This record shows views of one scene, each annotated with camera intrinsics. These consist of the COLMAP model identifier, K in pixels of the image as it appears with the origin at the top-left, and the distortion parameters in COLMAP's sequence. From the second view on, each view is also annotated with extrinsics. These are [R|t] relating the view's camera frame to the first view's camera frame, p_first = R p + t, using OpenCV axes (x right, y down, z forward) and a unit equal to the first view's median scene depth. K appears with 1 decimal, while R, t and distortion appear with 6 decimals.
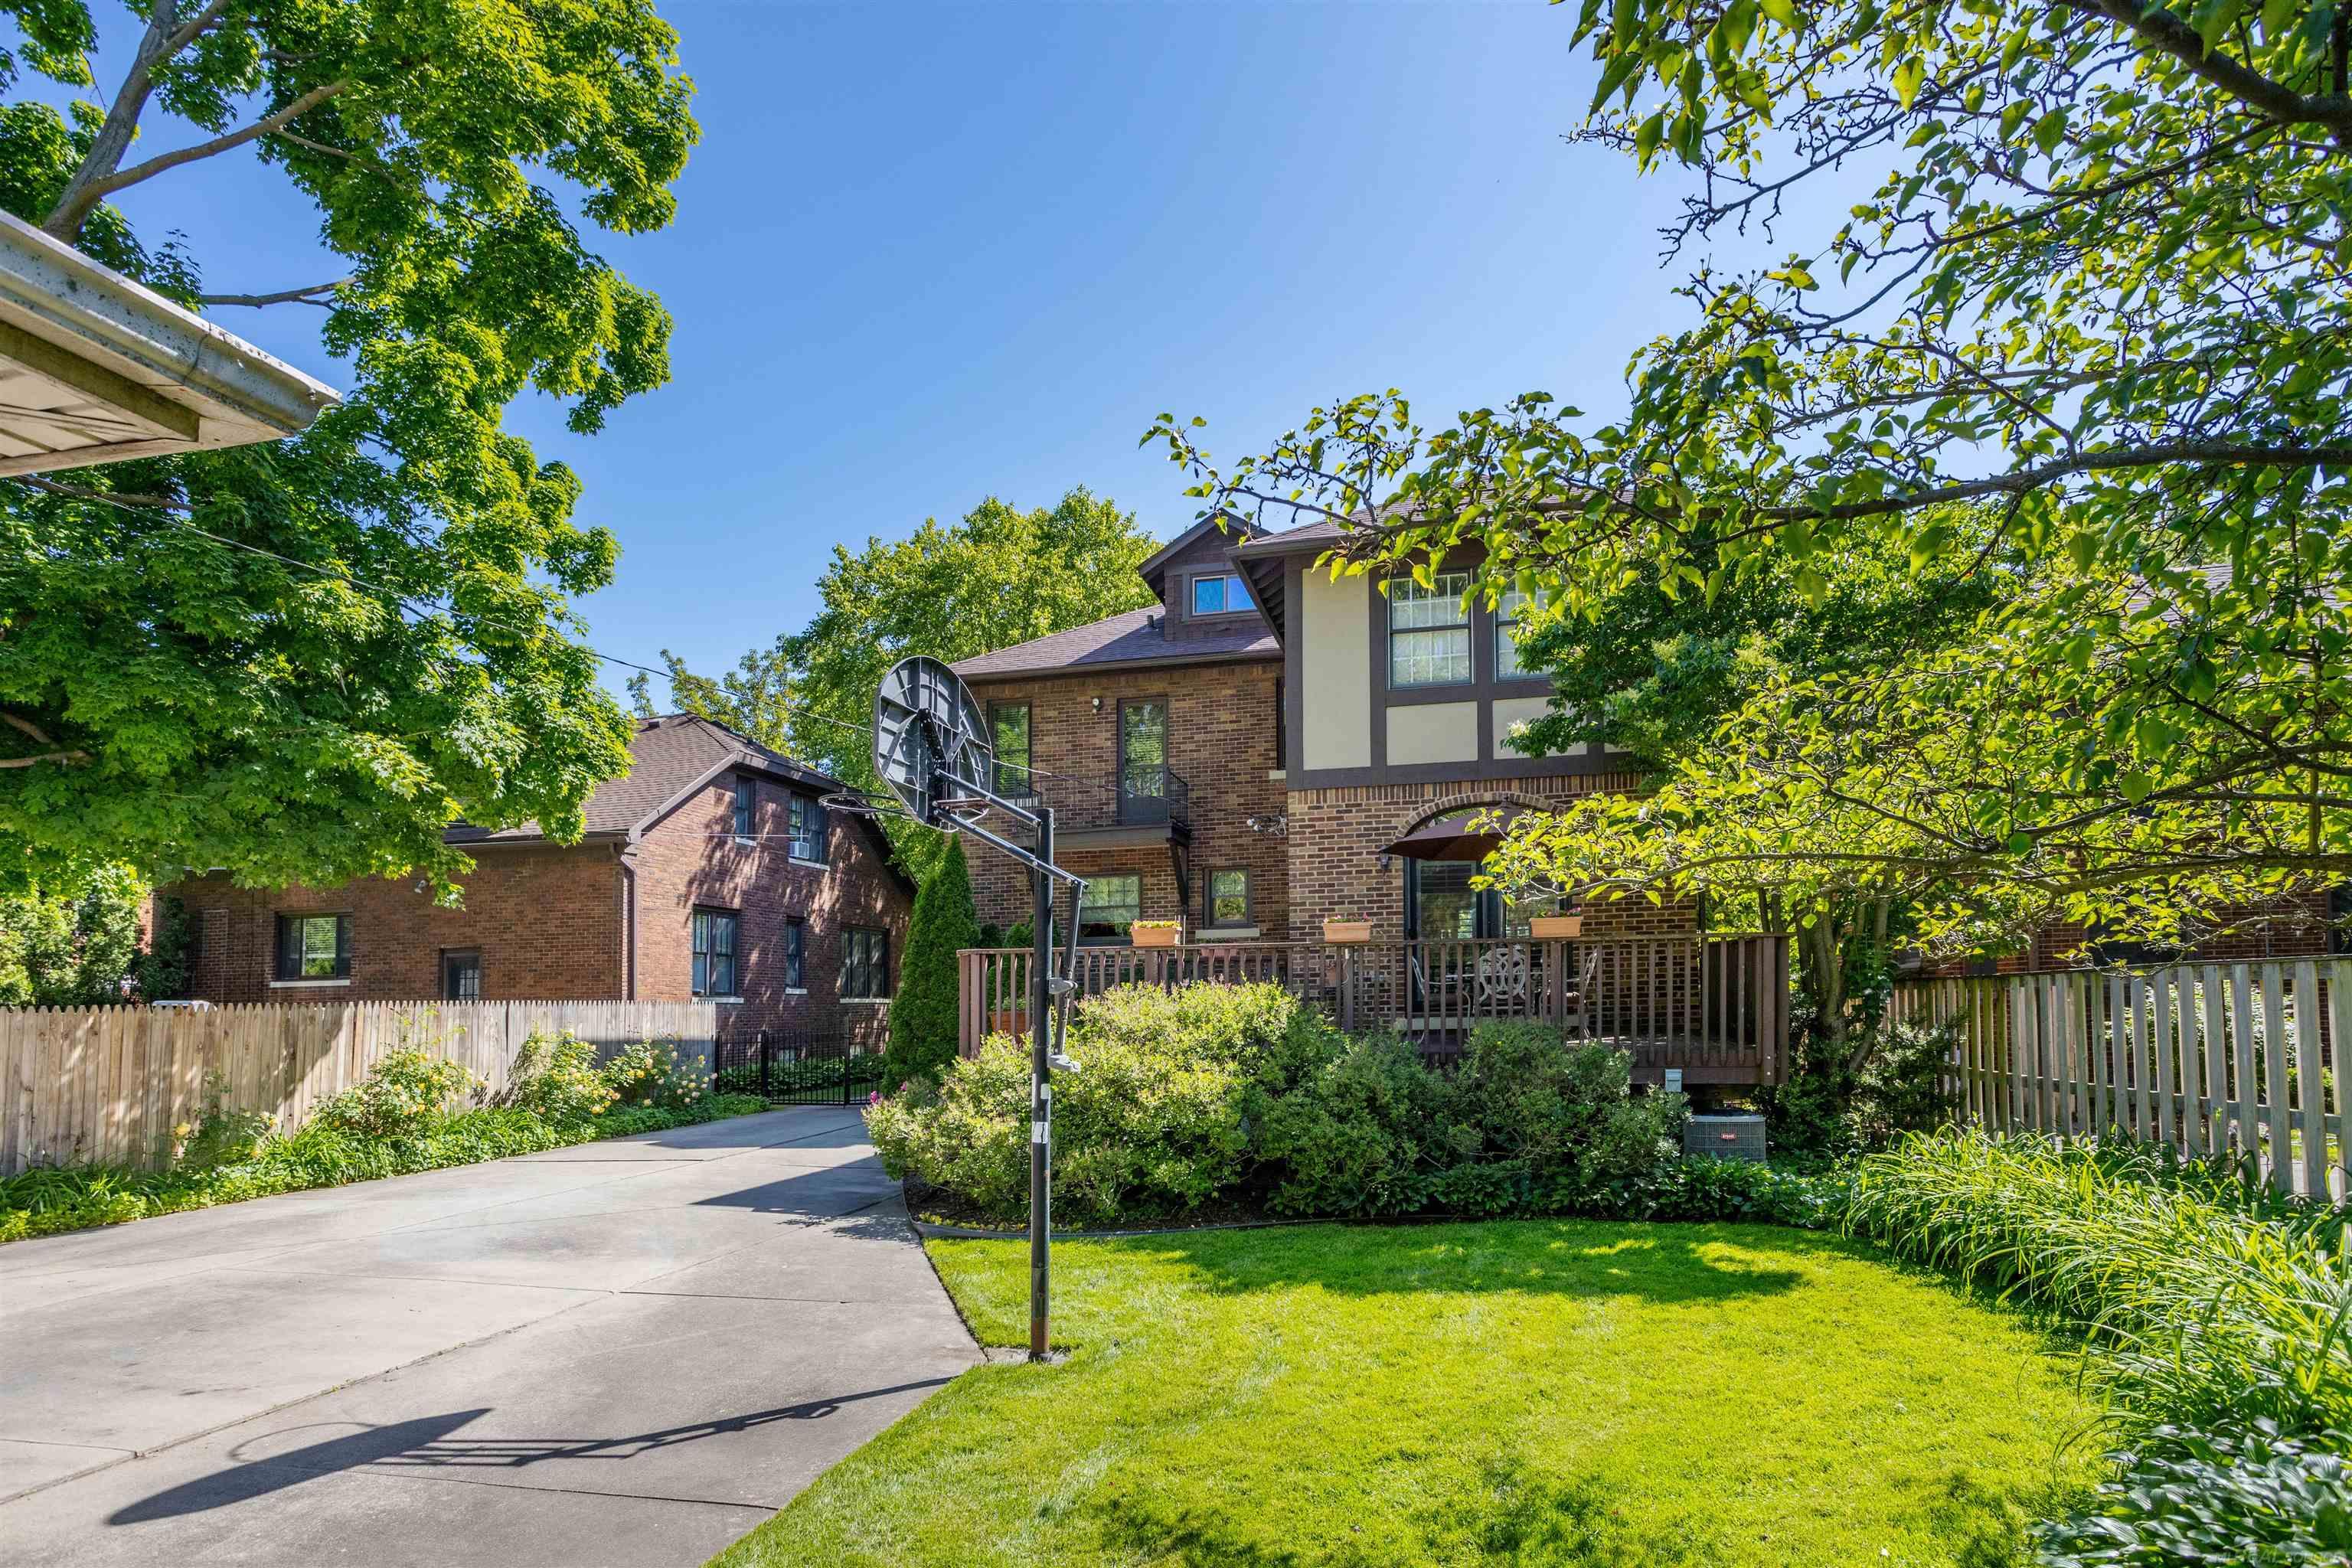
lens RADIAL K [[1285.9, 0, 1176.0], [0, 1285.9, 784.0], [0, 0, 1]] dist [-0.004480, -0.000678]
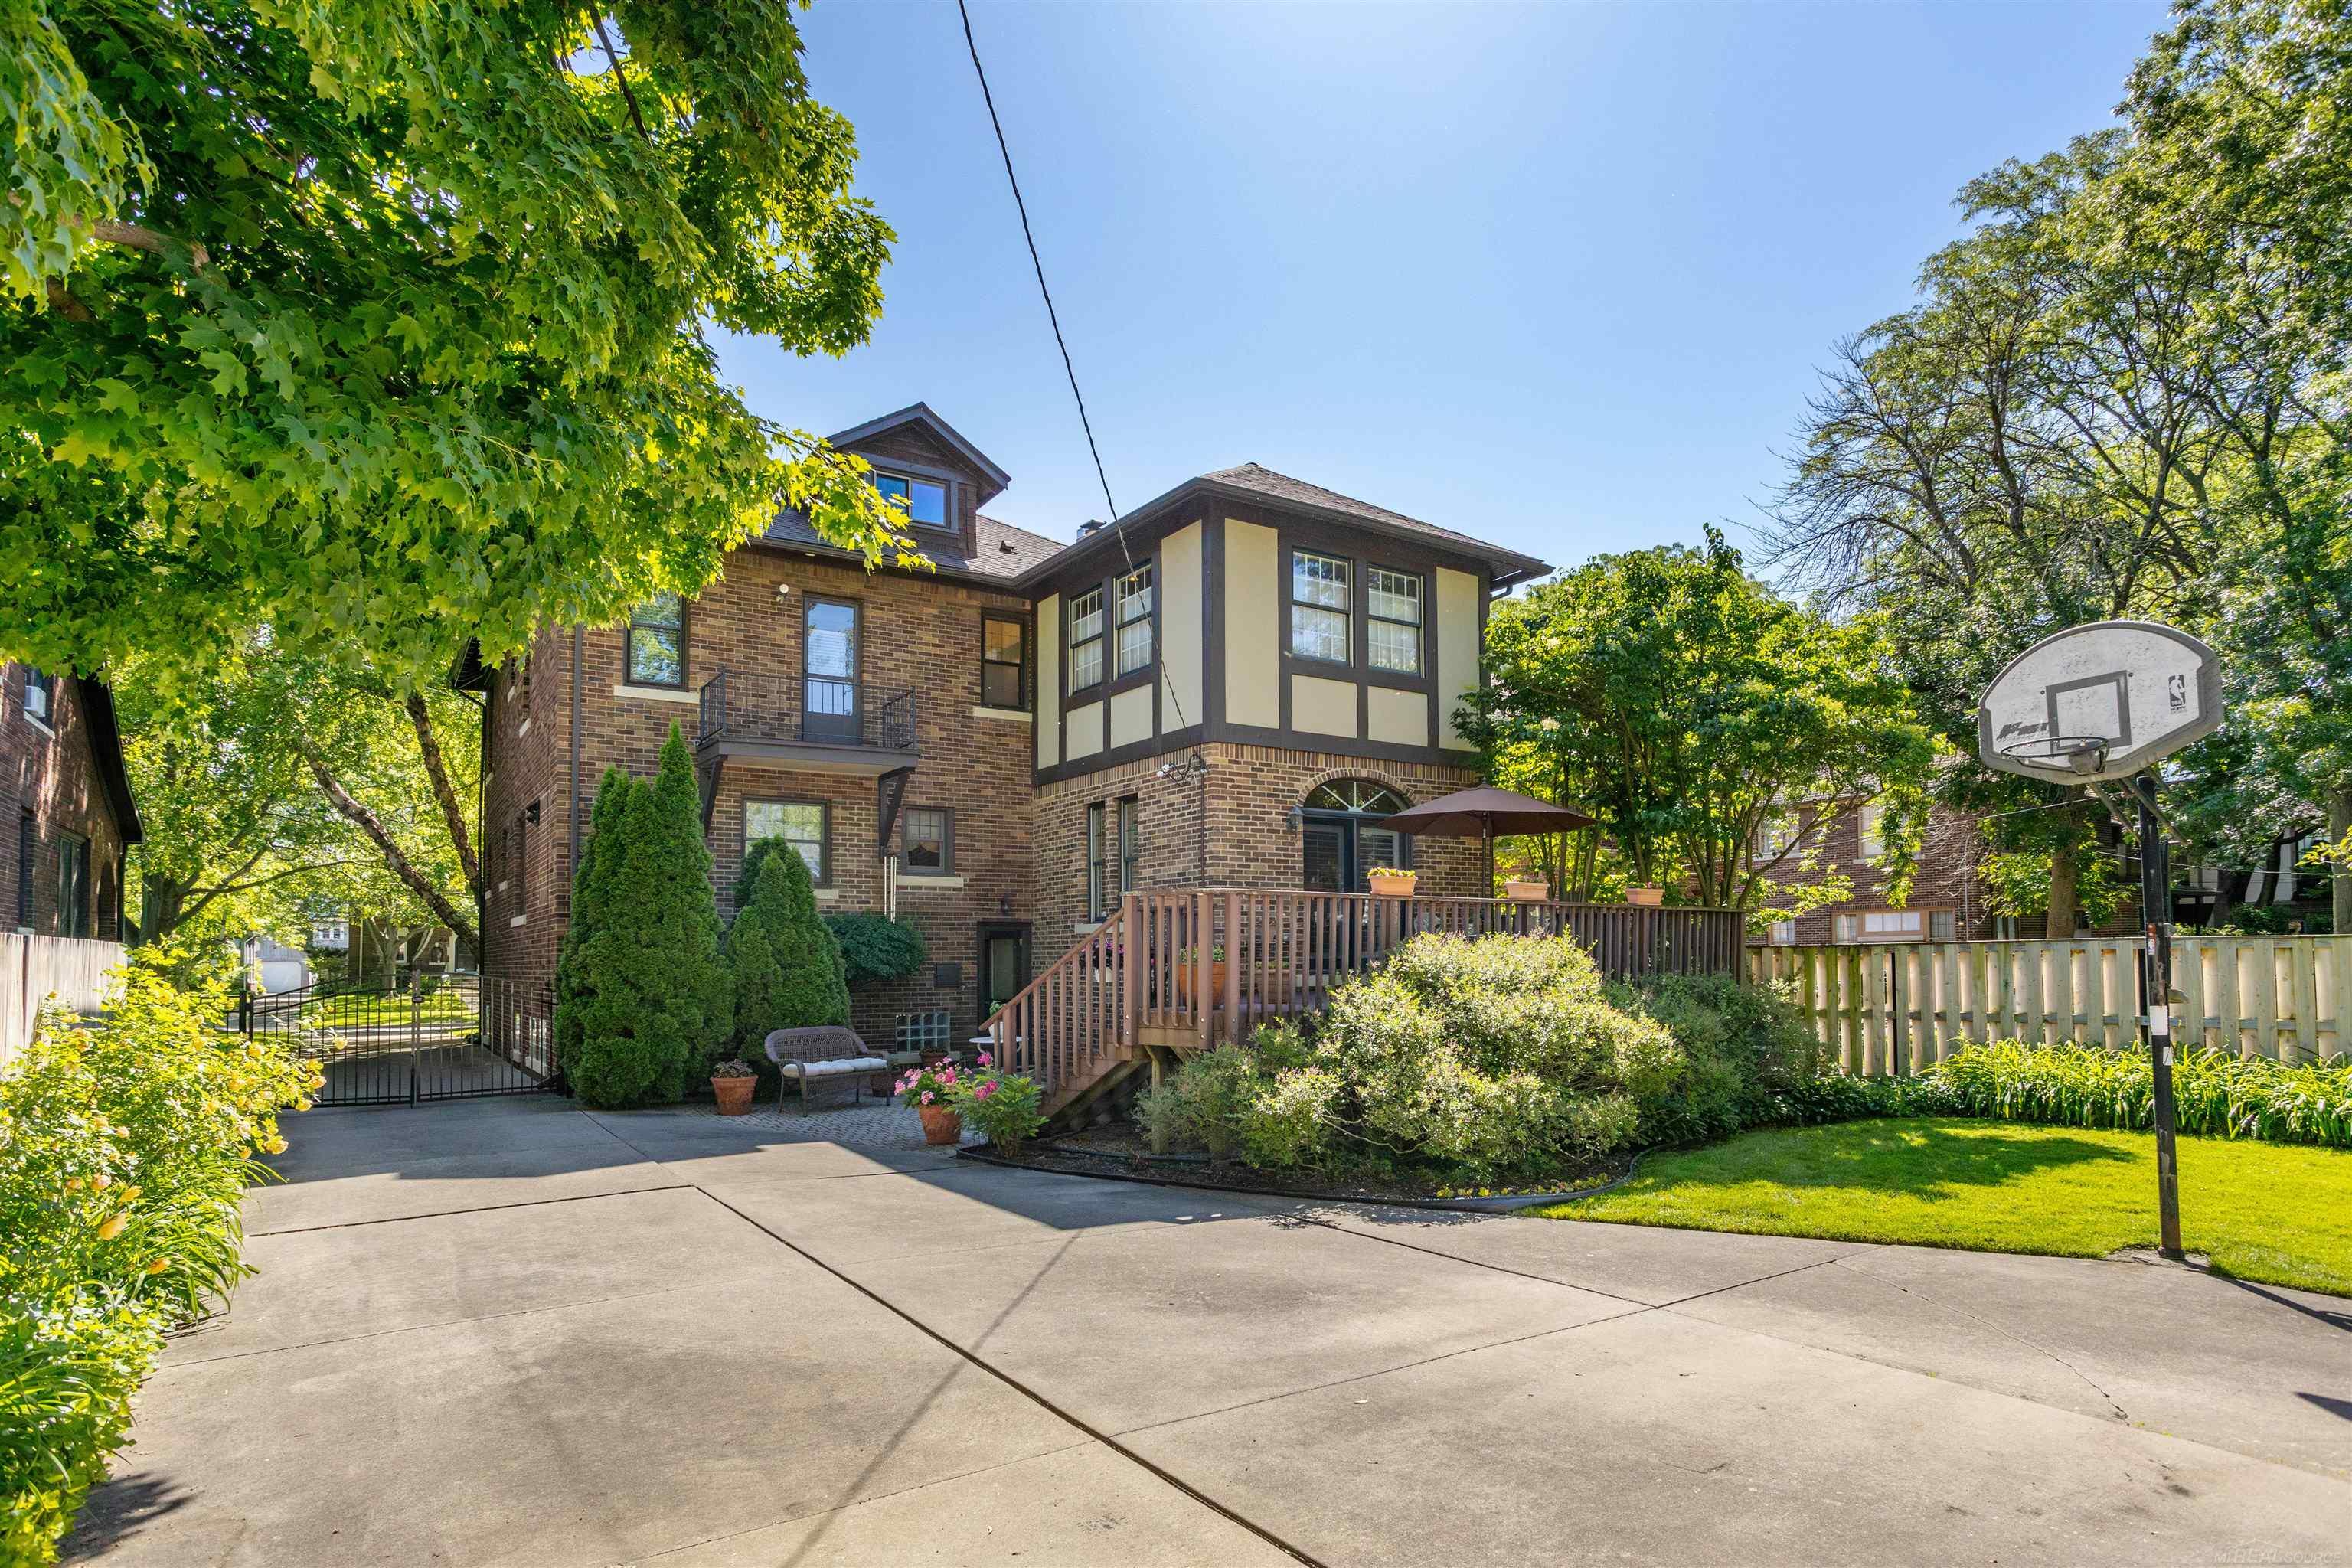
lens RADIAL K [[1268.1, 0, 1204.7], [0, 1268.1, 769.6], [0, 0, 1]] dist [-0.004461, -0.001068]
pose [[0.673800, 0.125001, 0.728264, -0.616906], [-0.128513, 0.990391, -0.051090, 0.077386], [-0.727652, -0.059167, 0.683390, 0.356636]]
